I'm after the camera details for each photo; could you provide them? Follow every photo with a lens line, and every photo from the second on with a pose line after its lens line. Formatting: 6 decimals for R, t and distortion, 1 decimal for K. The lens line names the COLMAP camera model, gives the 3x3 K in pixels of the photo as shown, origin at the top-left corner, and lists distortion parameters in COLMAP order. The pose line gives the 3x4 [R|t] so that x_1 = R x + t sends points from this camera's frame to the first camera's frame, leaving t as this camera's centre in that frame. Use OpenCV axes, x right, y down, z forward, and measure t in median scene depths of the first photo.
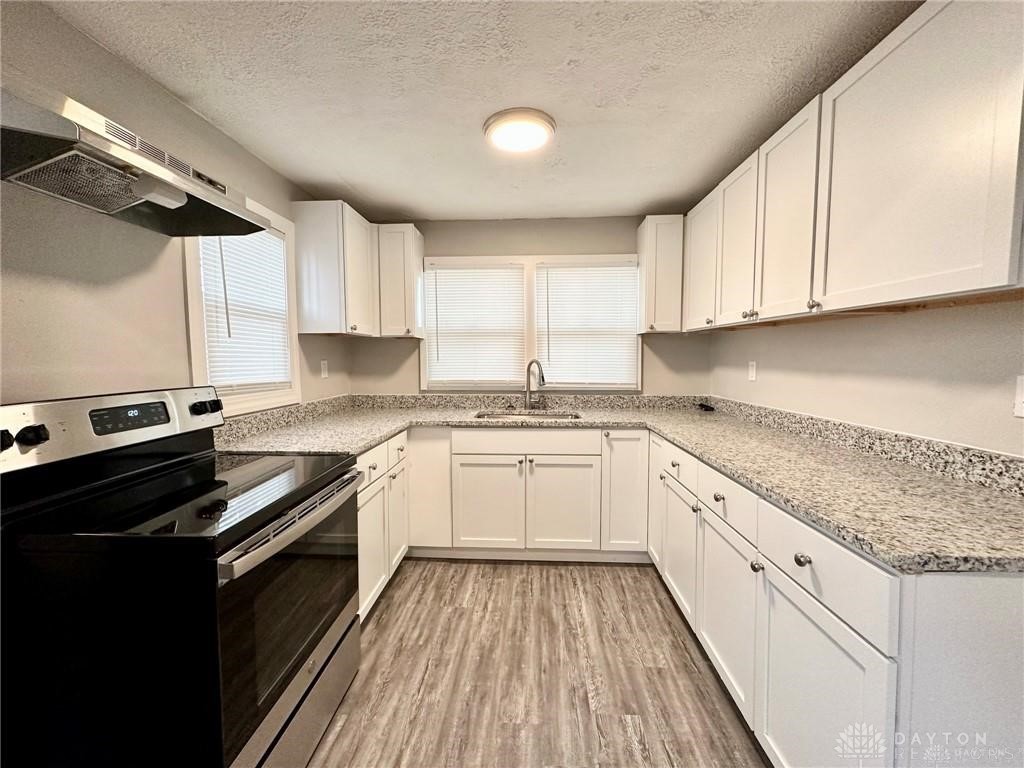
lens RADIAL K [[408.0, 0, 512.0], [0, 408.0, 384.0], [0, 0, 1]] dist [-0.000871, 0.000032]
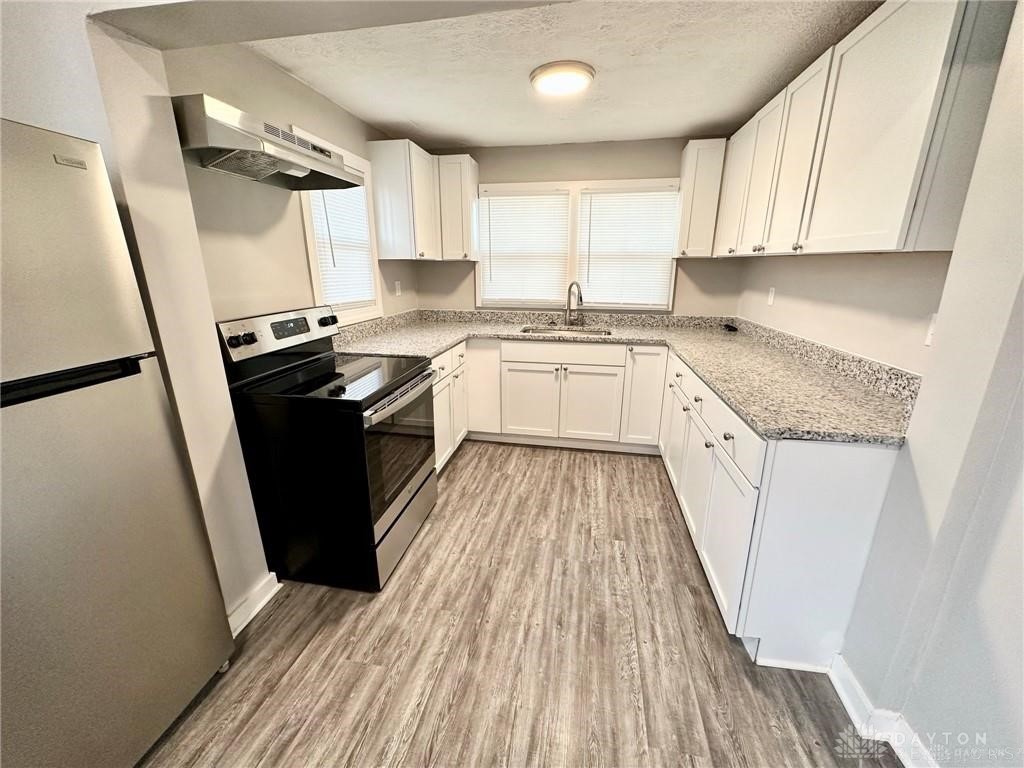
lens RADIAL K [[408.0, 0, 512.0], [0, 408.0, 384.0], [0, 0, 1]] dist [-0.000871, 0.000032]
pose [[0.991159, 0.042172, -0.125801, 0.057633], [-0.014306, 0.976582, 0.214667, -0.035697], [0.131908, -0.210970, 0.968552, -0.278135]]
